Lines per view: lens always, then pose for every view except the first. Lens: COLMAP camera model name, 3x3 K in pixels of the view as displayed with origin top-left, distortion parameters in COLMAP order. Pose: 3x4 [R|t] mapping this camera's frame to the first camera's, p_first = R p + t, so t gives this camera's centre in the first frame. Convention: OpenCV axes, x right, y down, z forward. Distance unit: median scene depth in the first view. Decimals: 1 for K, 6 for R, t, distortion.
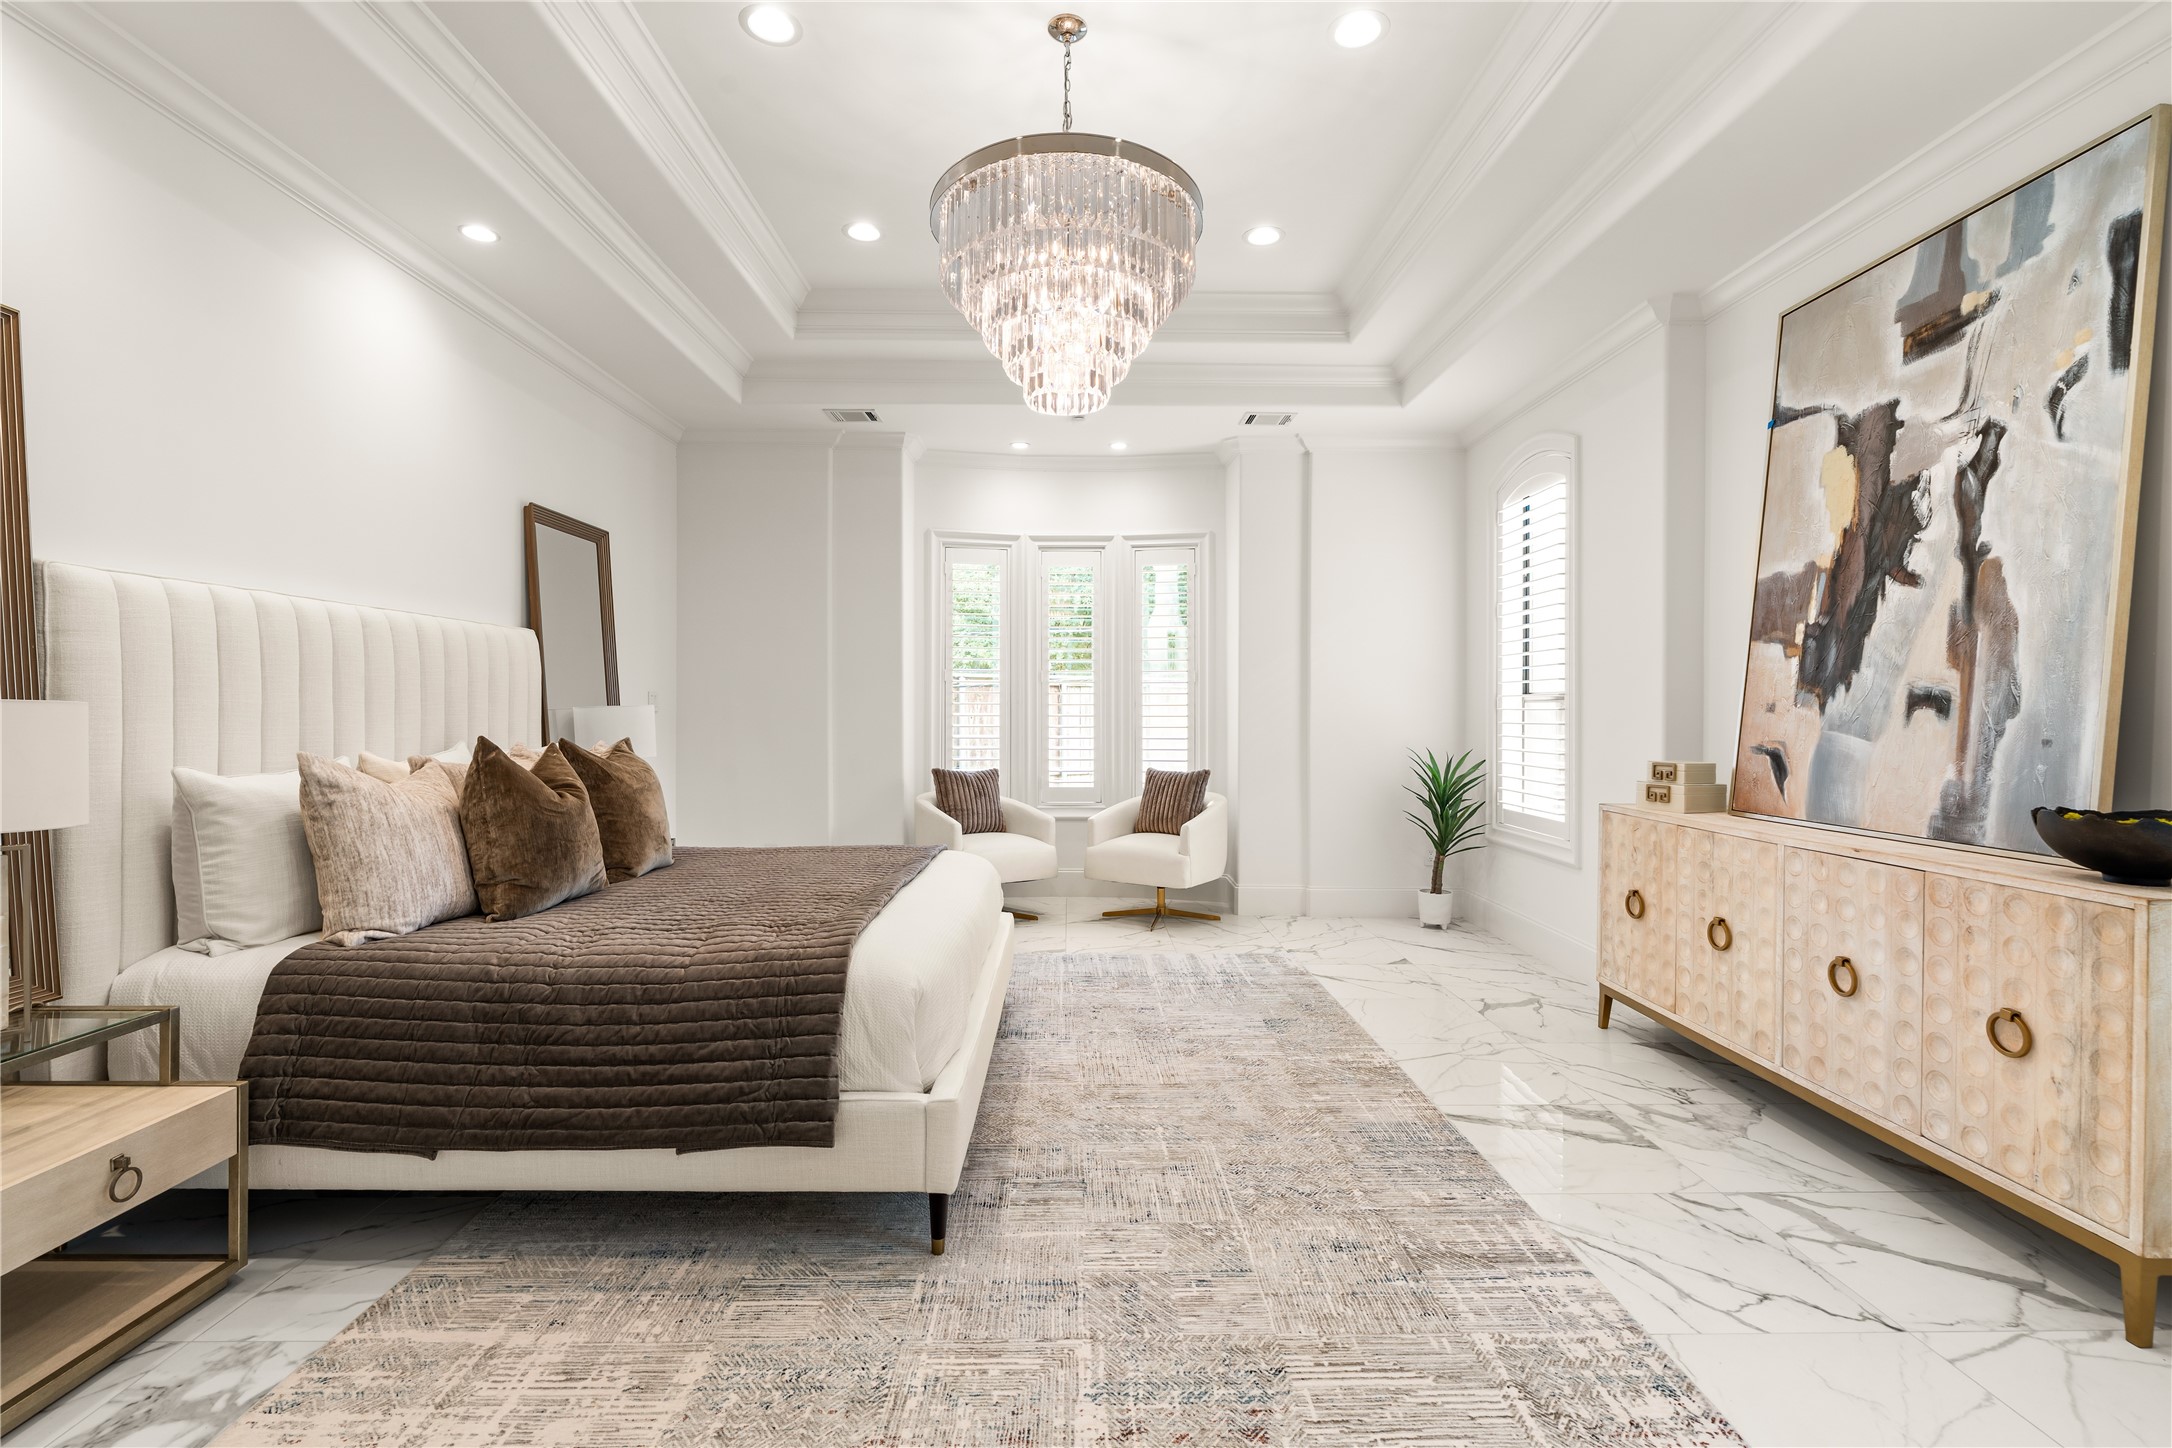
lens RADIAL K [[977.9, 0, 1085.7], [0, 977.9, 716.8], [0, 0, 1]] dist [-0.010862, 0.004007]
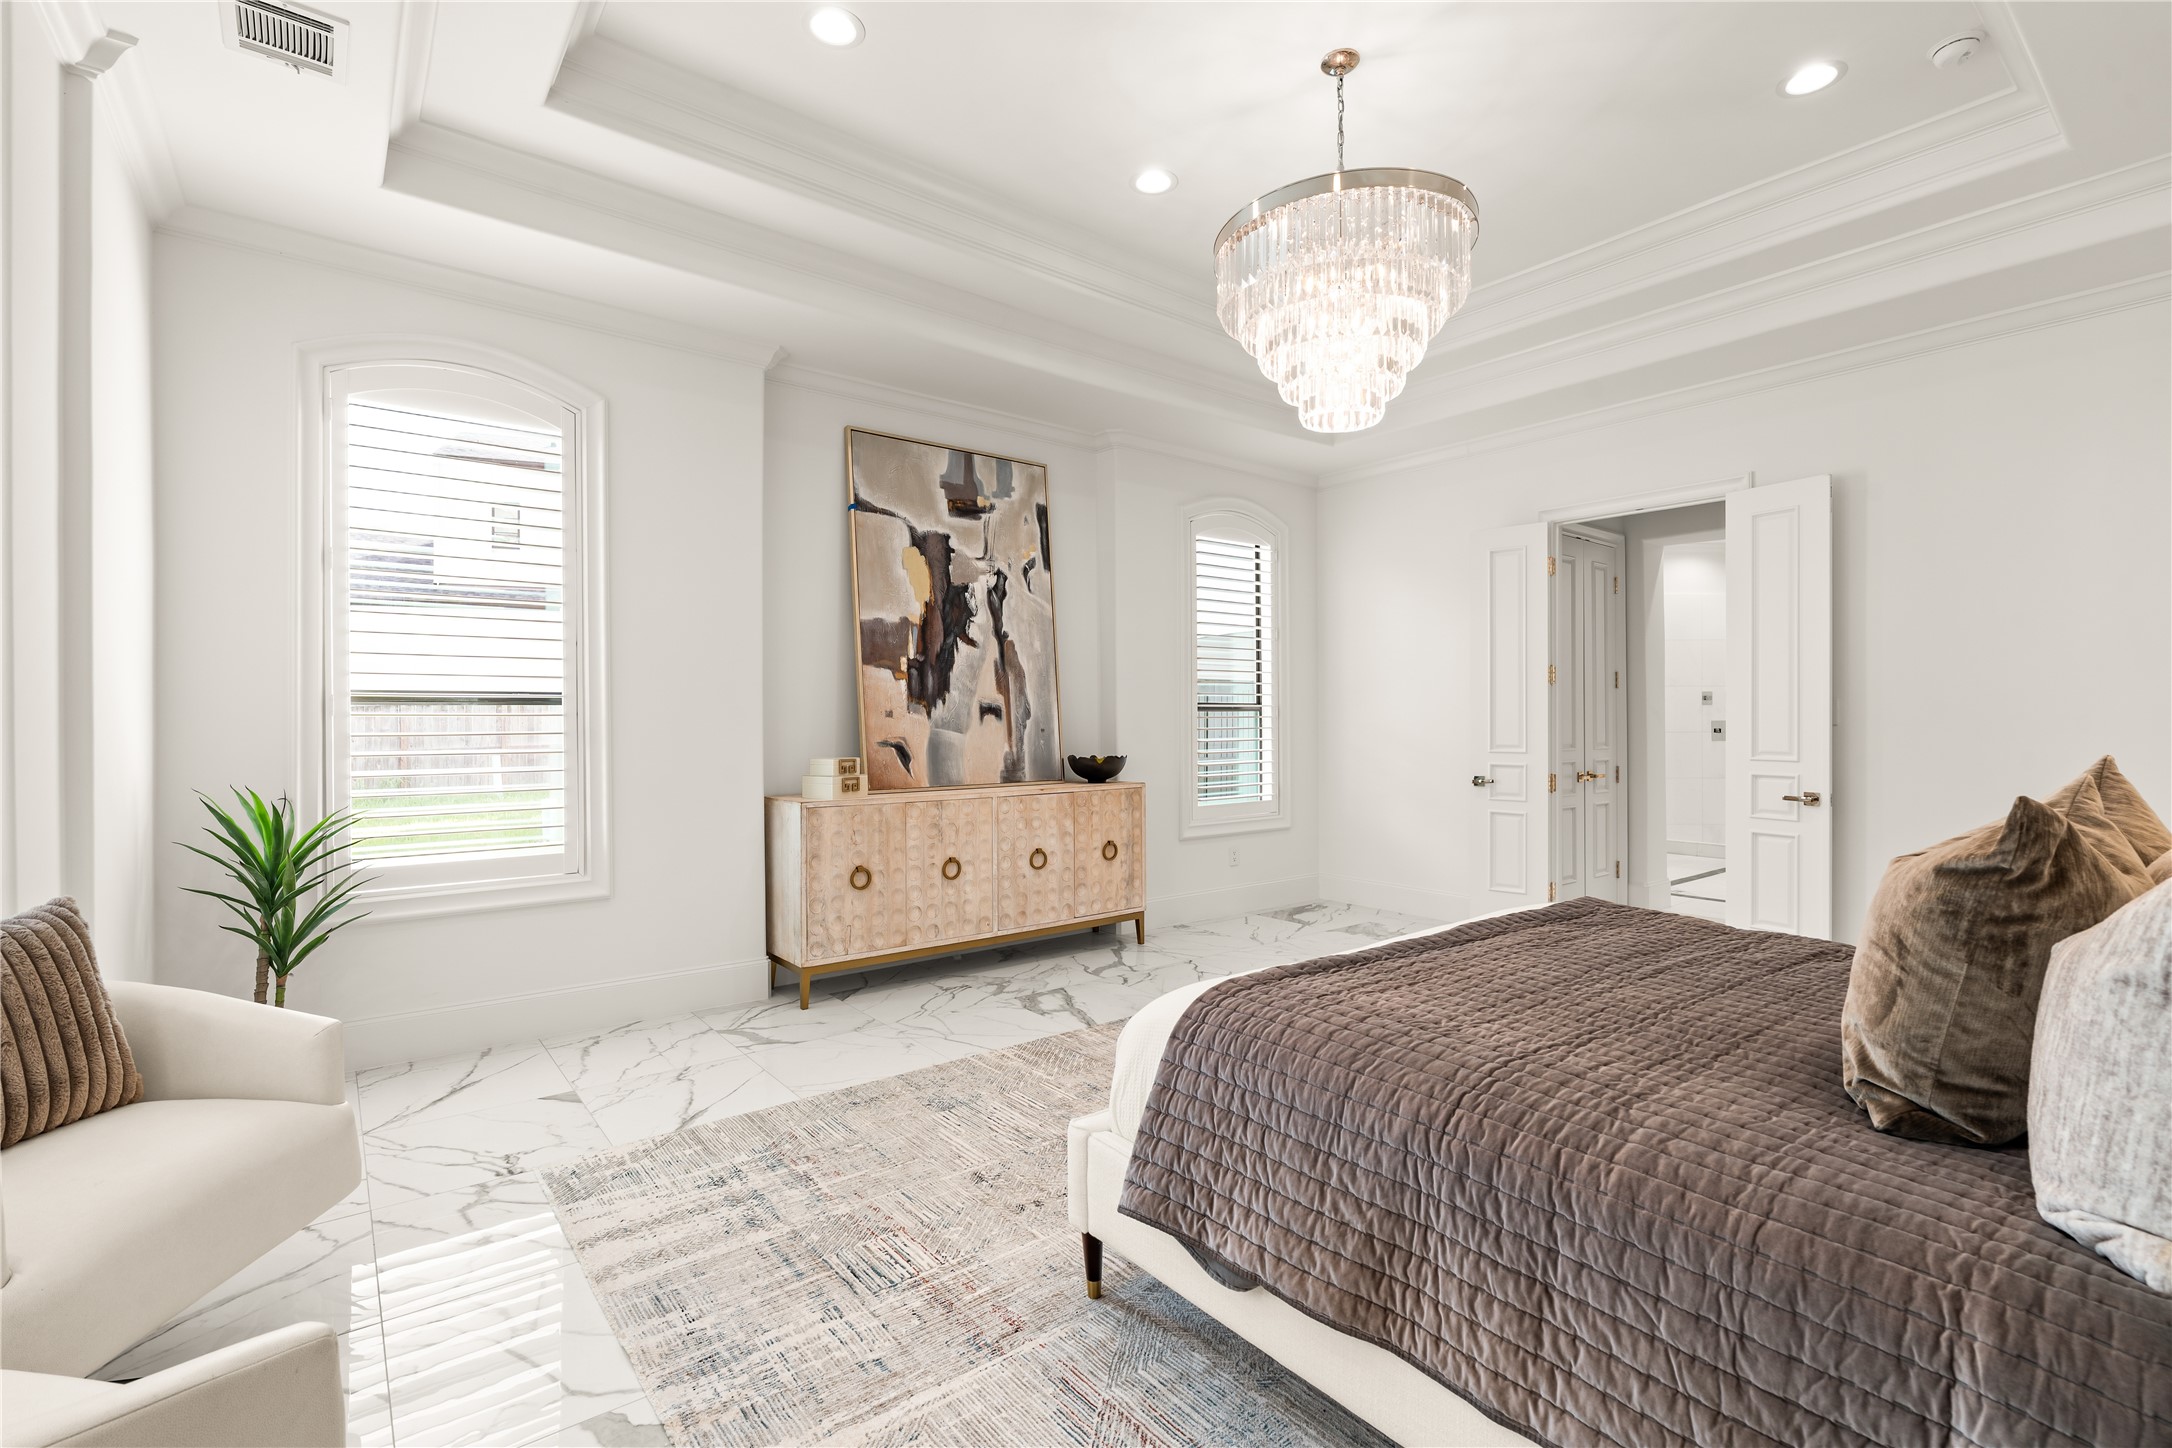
lens RADIAL K [[977.9, 0, 1085.7], [0, 977.9, 716.8], [0, 0, 1]] dist [-0.010862, 0.004007]
pose [[-0.605339, -0.001543, 0.795966, -0.693137], [0.006420, 0.999956, 0.006821, -0.014847], [-0.795942, 0.009239, -0.605303, 1.868377]]
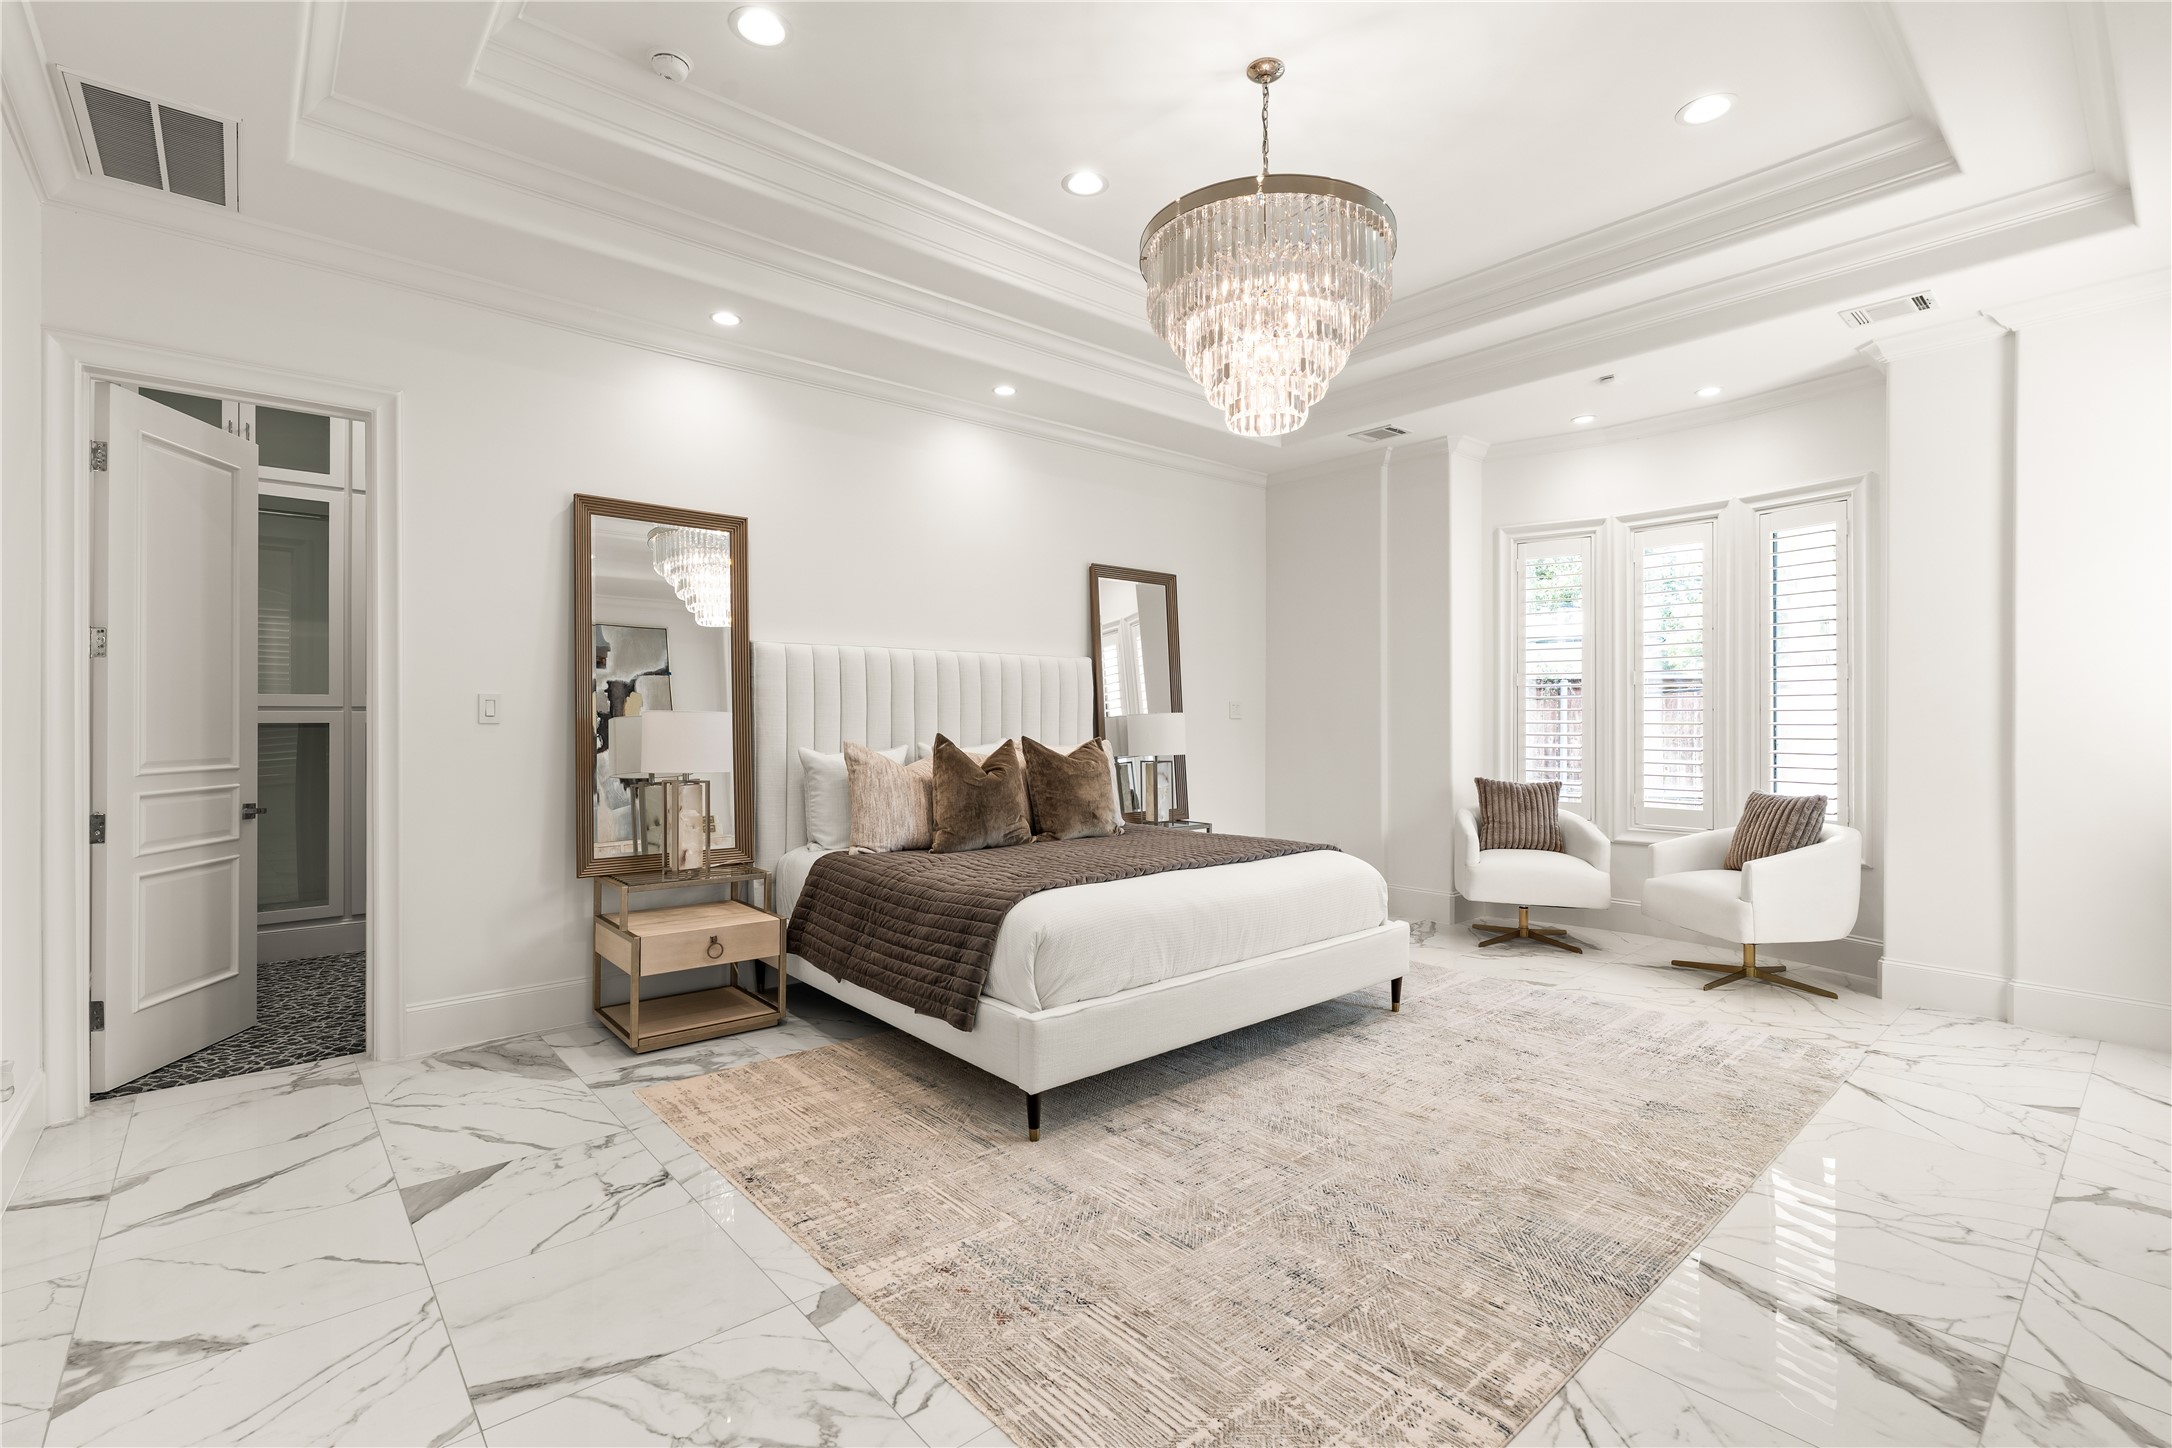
lens RADIAL K [[977.9, 0, 1085.7], [0, 977.9, 716.8], [0, 0, 1]] dist [-0.010862, 0.004007]
pose [[0.646166, -0.001860, -0.763195, 0.666538], [-0.004780, 0.999968, -0.006484, 0.002818], [0.763182, 0.007838, 0.646136, 0.170656]]
